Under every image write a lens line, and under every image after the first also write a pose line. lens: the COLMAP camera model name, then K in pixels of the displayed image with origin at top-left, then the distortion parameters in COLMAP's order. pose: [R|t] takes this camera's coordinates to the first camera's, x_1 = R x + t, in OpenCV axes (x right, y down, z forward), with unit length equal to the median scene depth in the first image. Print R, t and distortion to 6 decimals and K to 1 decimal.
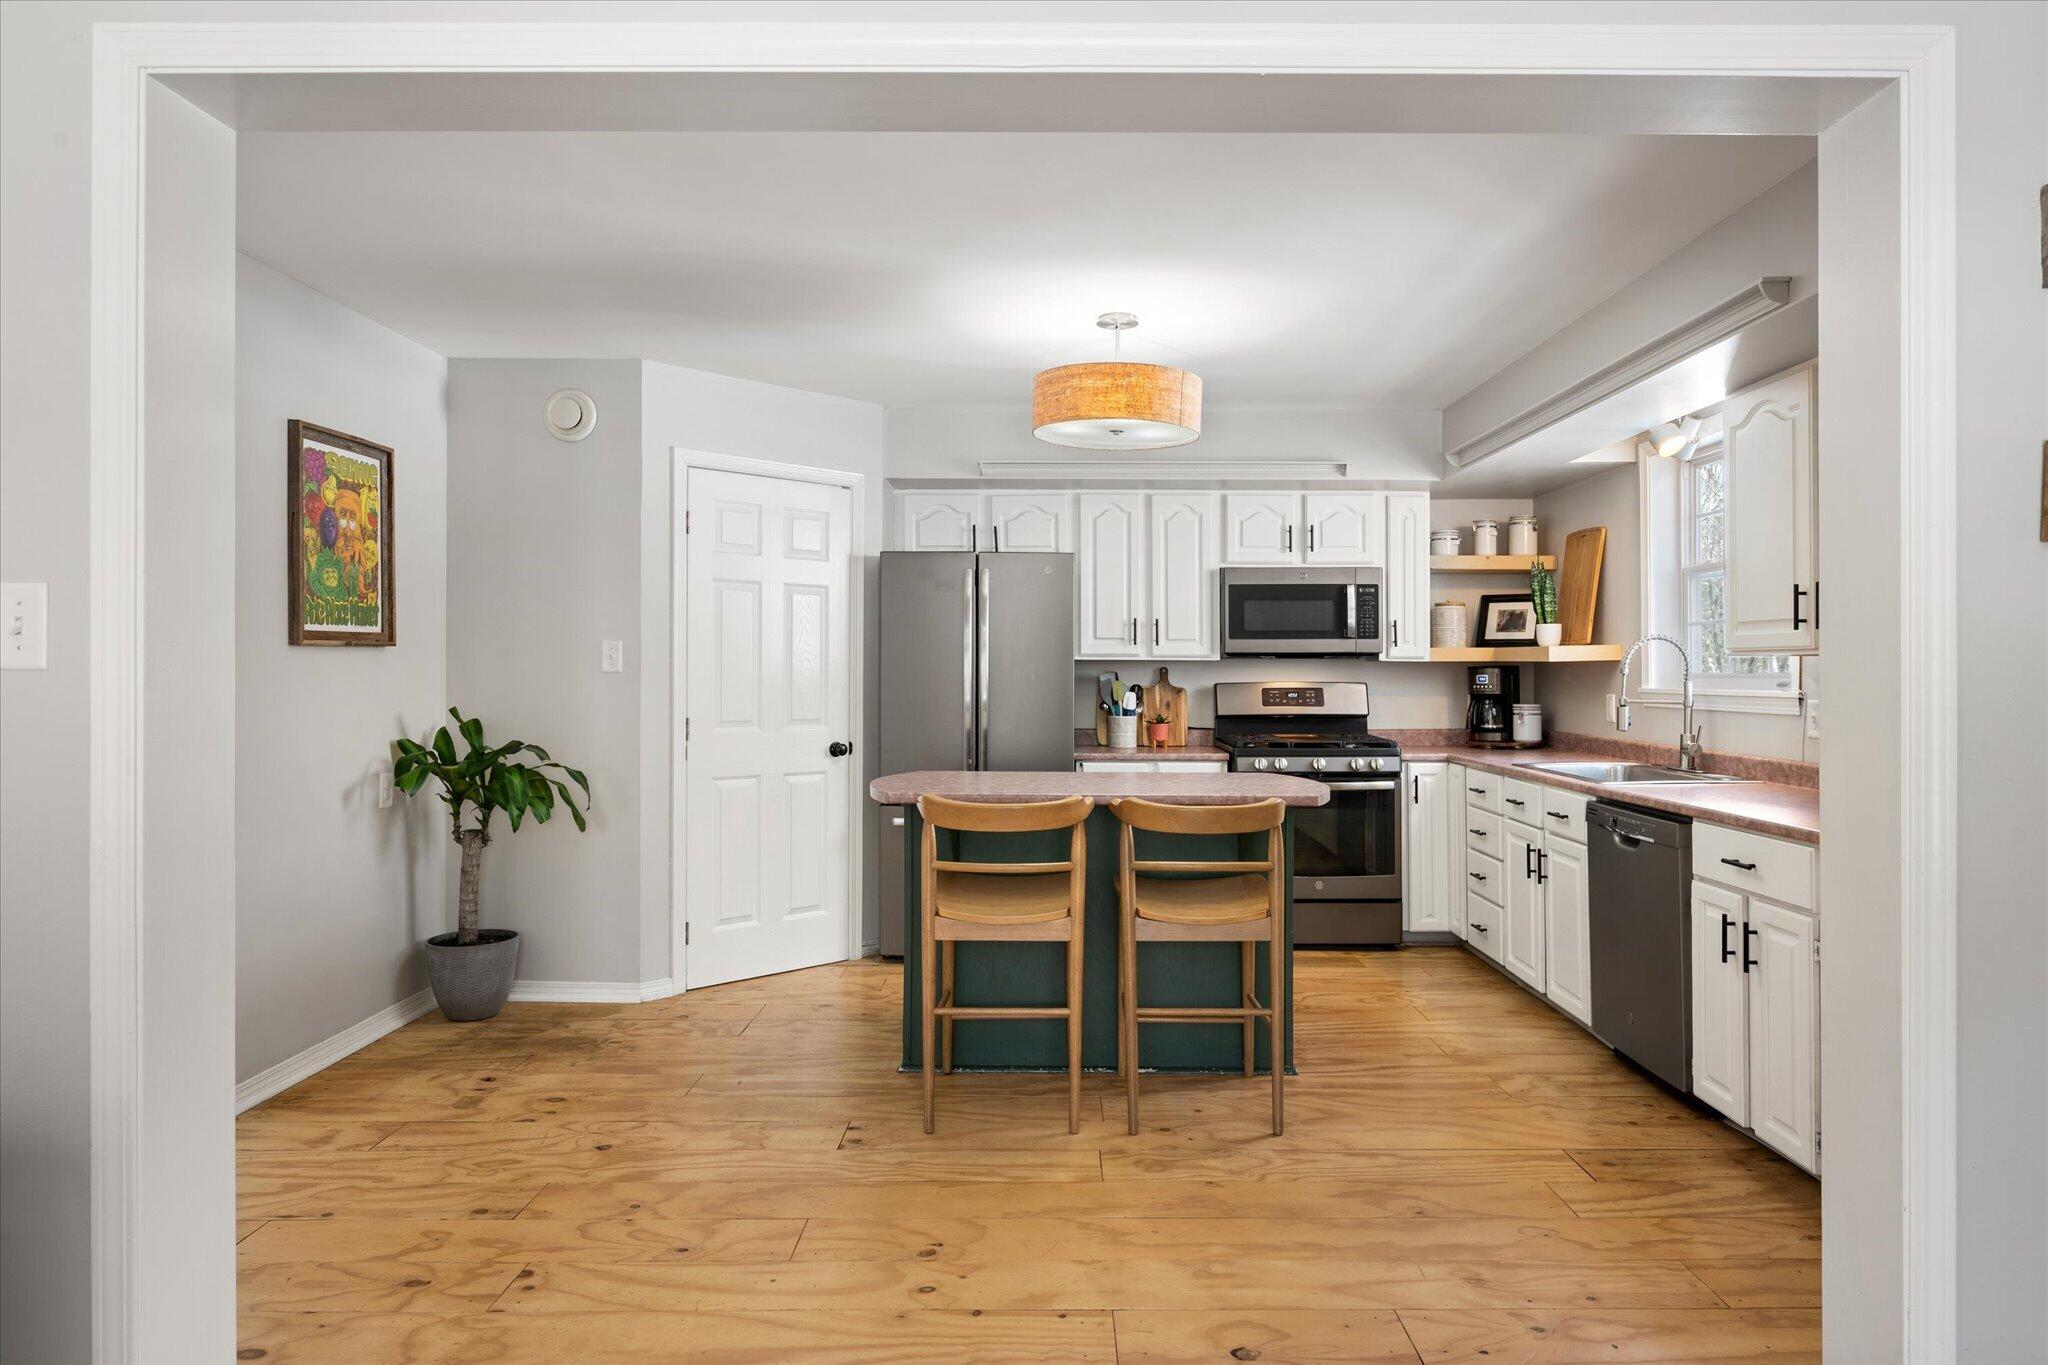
lens RADIAL K [[1232.5, 0, 1033.2], [0, 1232.5, 668.0], [0, 0, 1]] dist [0.001590, 0.000328]
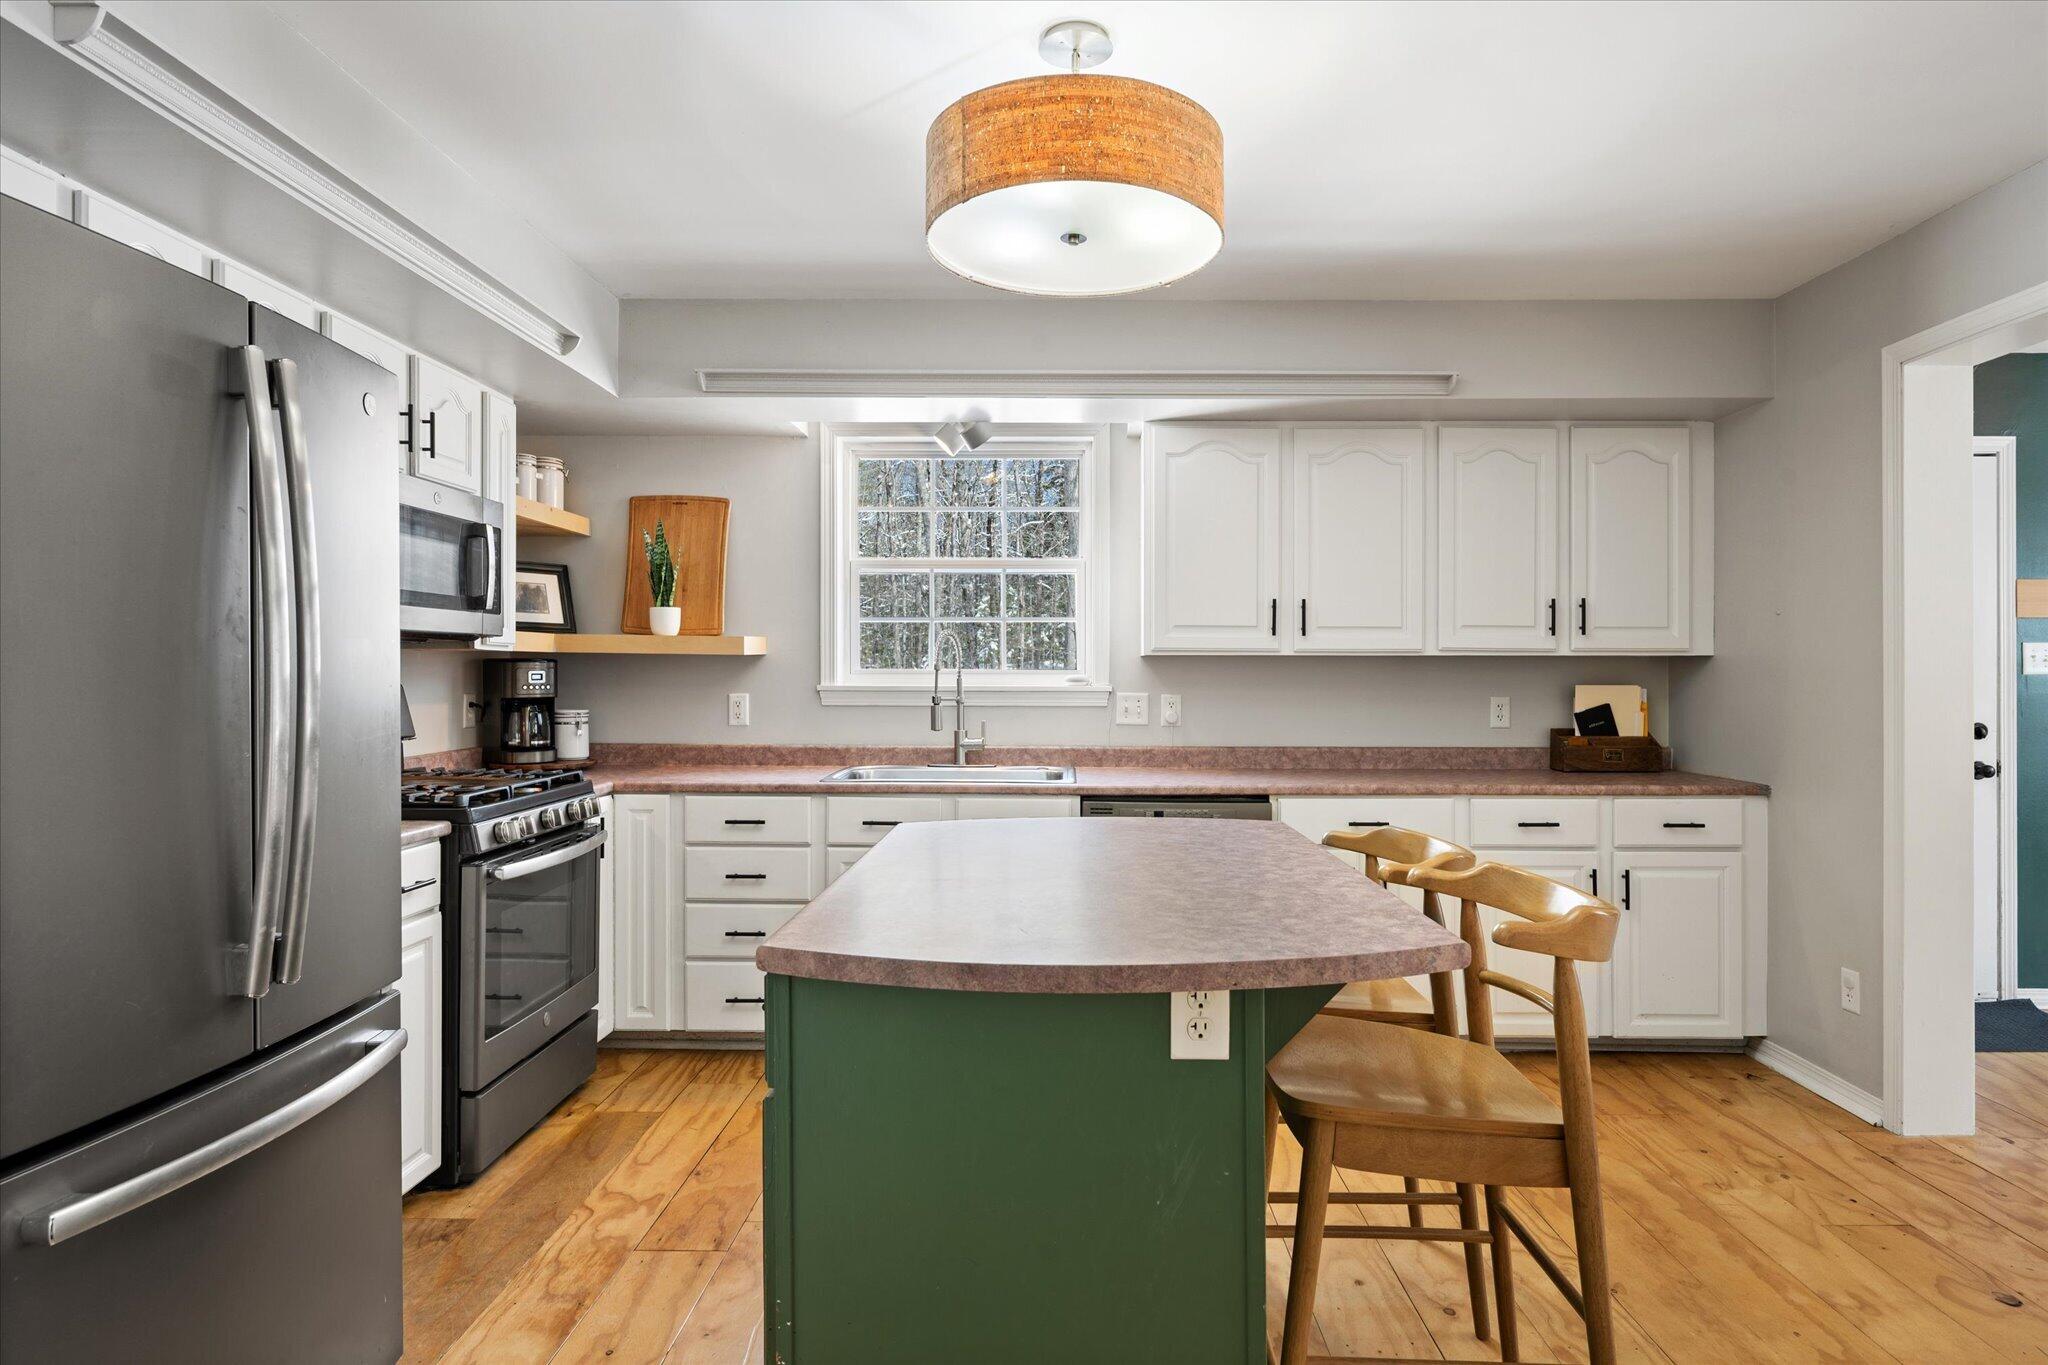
lens RADIAL K [[1188.3, 0, 1049.2], [0, 1188.3, 669.3], [0, 0, 1]] dist [0.002860, 0.000086]
pose [[-0.012268, 0.002026, 0.999923, -0.352331], [-0.006772, 0.999975, -0.002109, 0.004038], [-0.999902, -0.006798, -0.012254, 0.755694]]
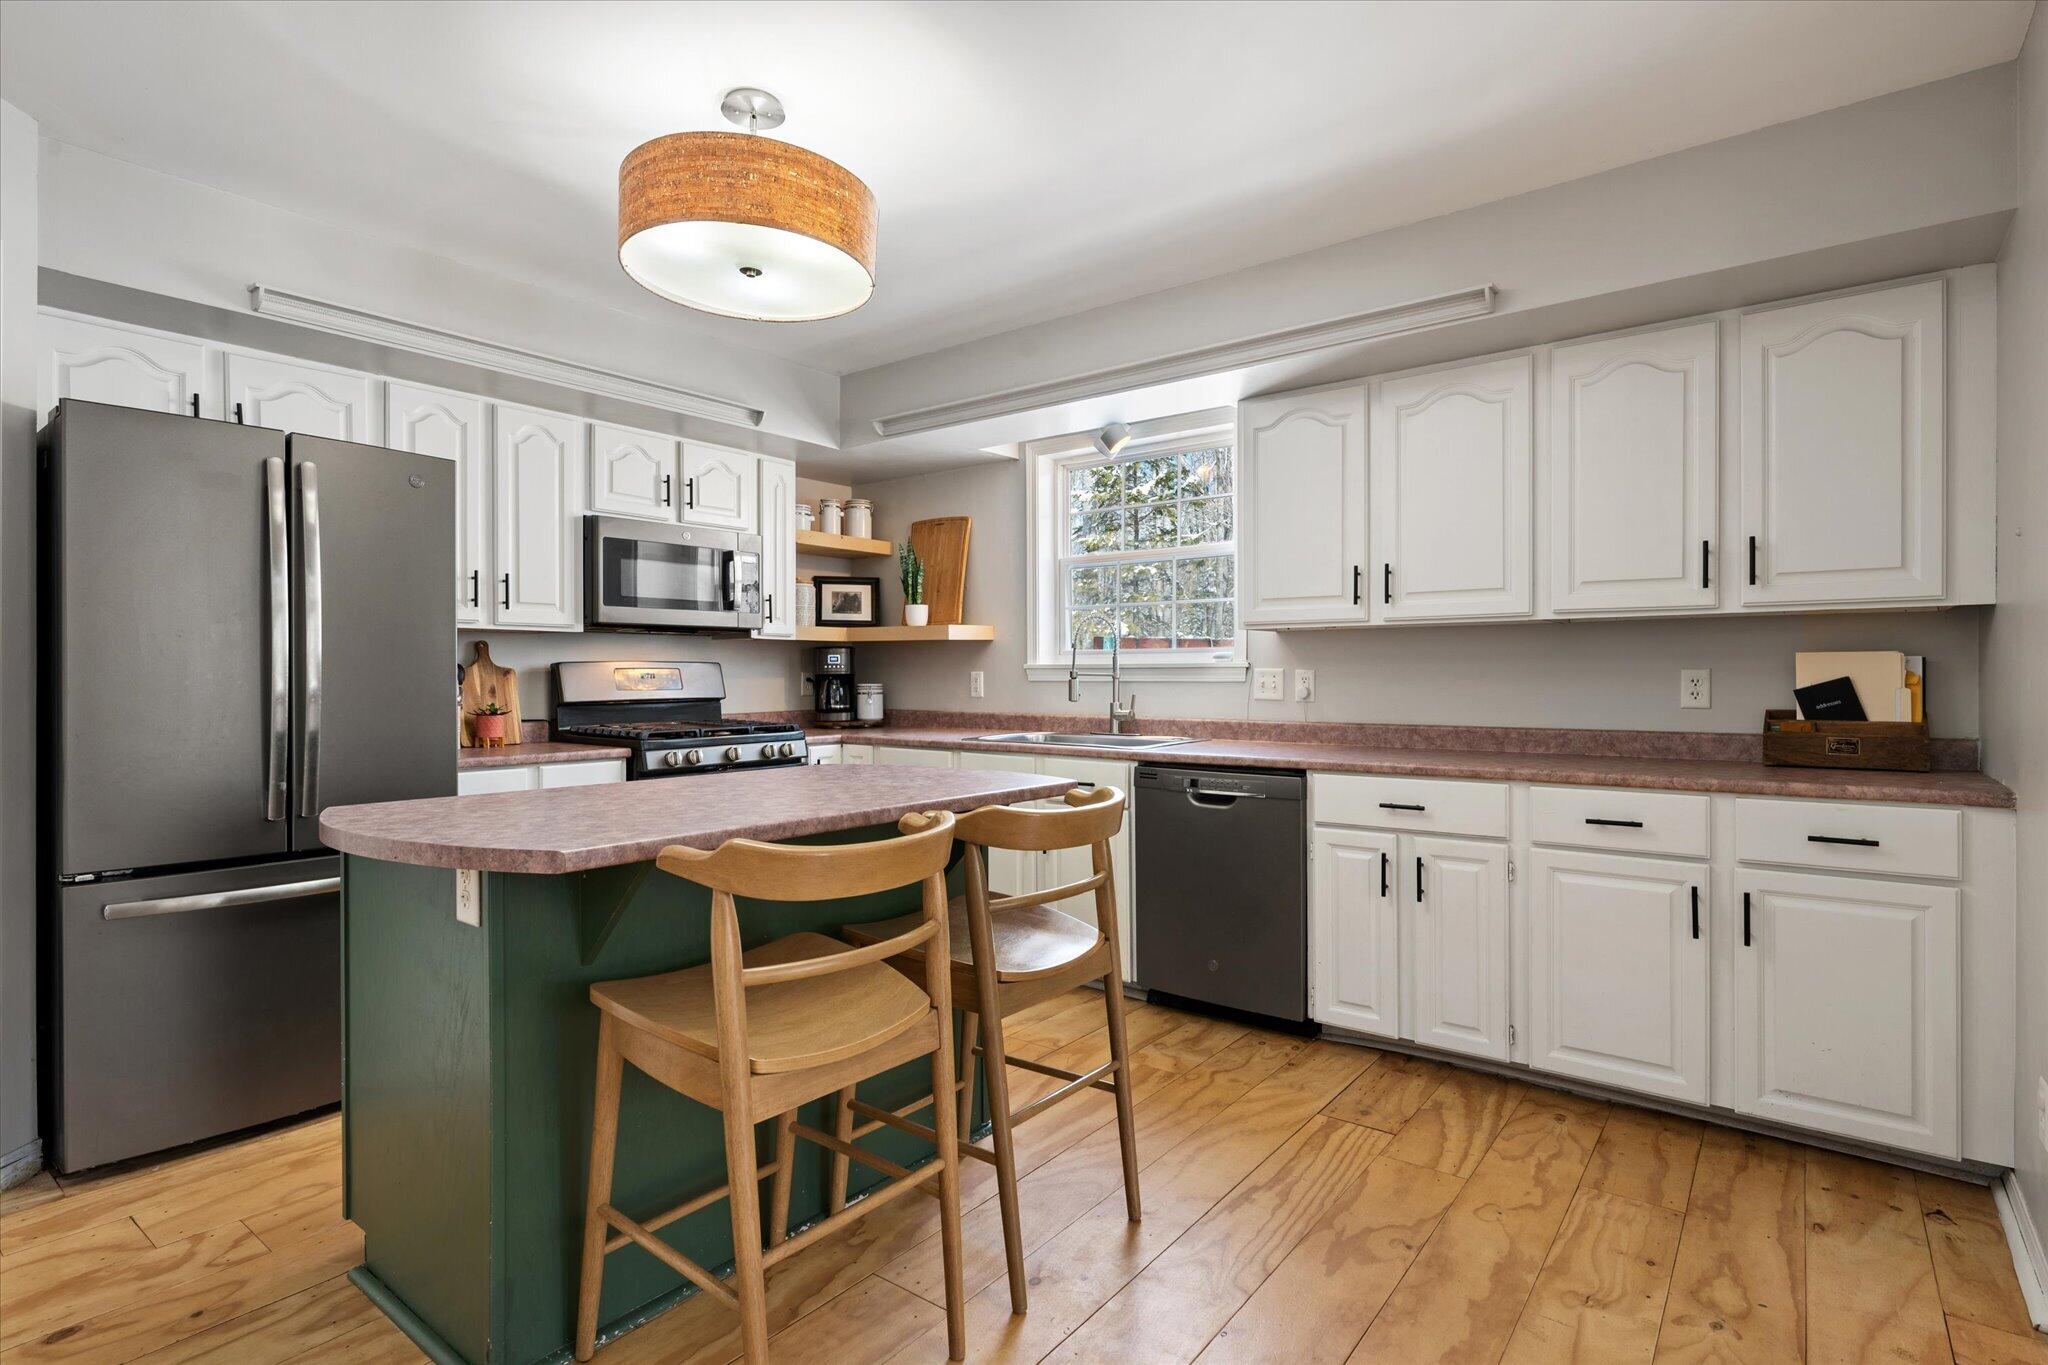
lens RADIAL K [[1027.9, 0, 1025.8], [0, 1027.9, 677.0], [0, 0, 1]] dist [-0.000339, -0.001097]
pose [[0.603976, -0.003567, 0.796995, -0.215961], [-0.000741, 0.999987, 0.005037, 0.020220], [-0.797002, -0.003633, 0.603965, 0.400095]]
